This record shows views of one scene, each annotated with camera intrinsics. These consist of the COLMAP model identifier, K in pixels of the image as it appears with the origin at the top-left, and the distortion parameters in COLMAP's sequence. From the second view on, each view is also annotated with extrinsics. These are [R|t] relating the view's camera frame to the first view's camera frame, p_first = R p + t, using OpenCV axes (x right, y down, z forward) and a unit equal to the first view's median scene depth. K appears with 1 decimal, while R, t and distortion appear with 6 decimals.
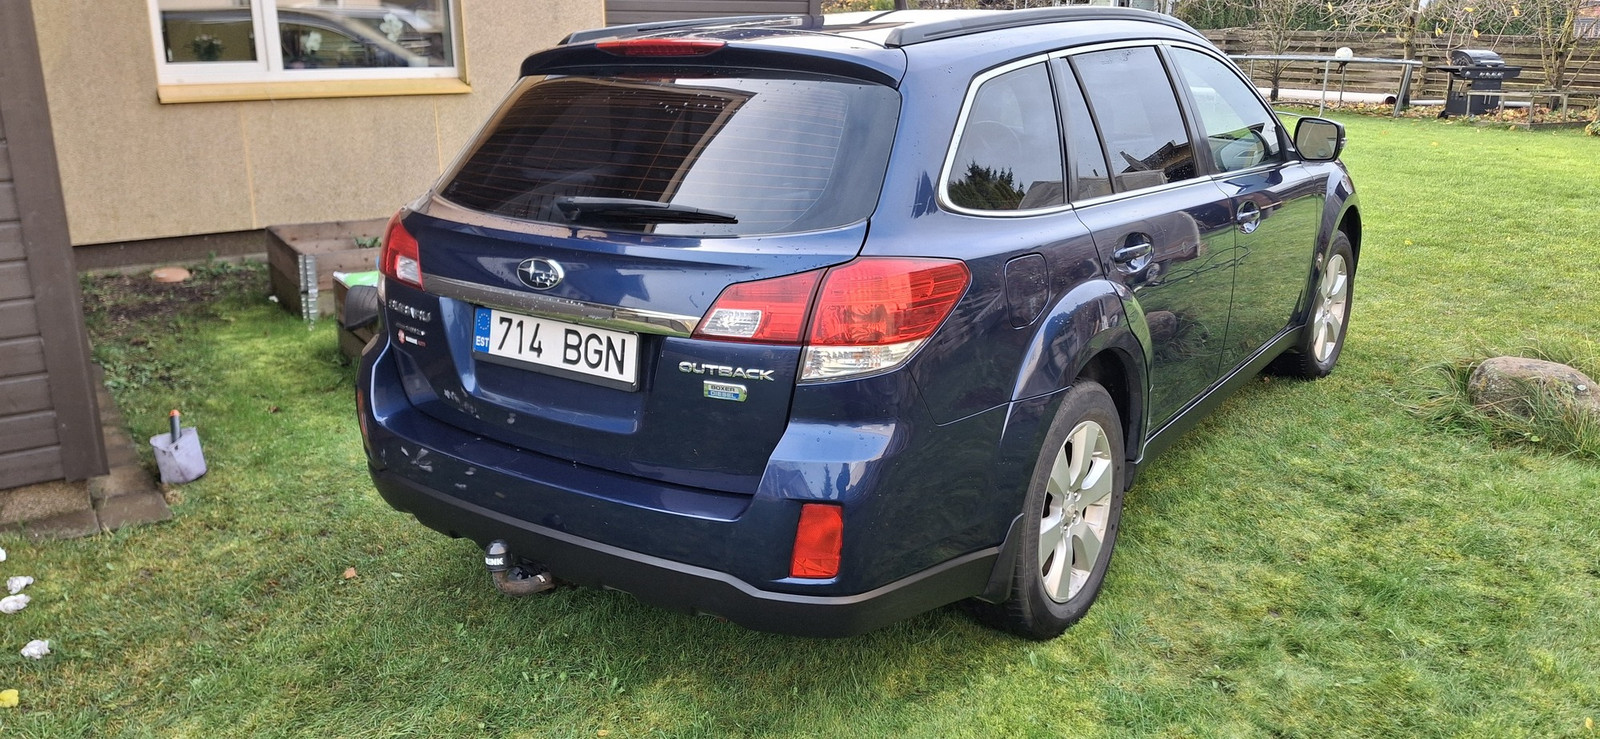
lens RADIAL K [[1158.1, 0, 823.7], [0, 1158.1, 370.8], [0, 0, 1]] dist [0.006805, 0.003852]
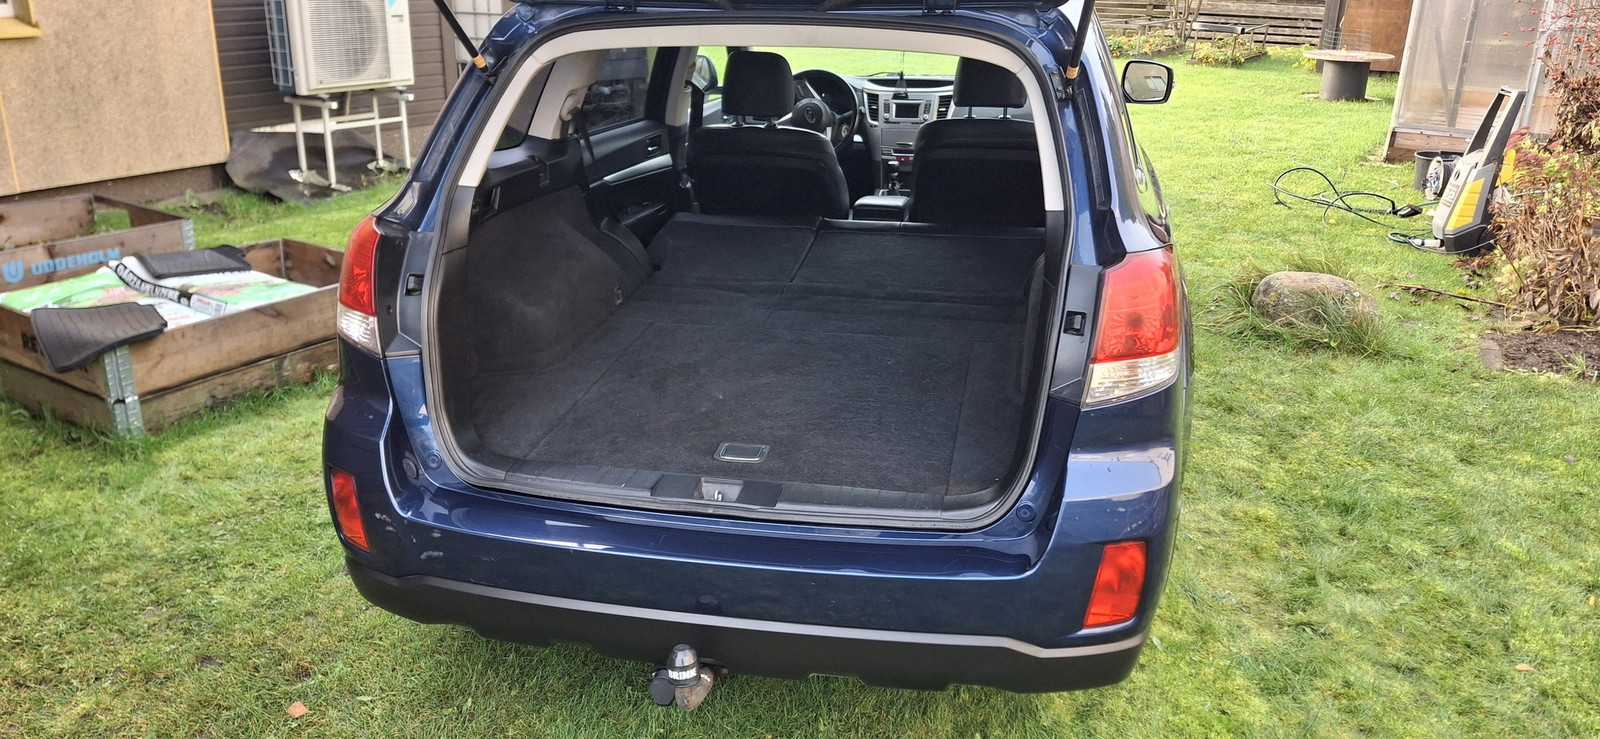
lens RADIAL K [[1158.1, 0, 823.7], [0, 1158.1, 370.8], [0, 0, 1]] dist [0.006805, 0.003852]
pose [[0.920614, -0.122009, 0.370924, -0.297809], [0.098560, 0.991779, 0.081610, -0.062713], [-0.377832, -0.038573, 0.925070, 0.149481]]
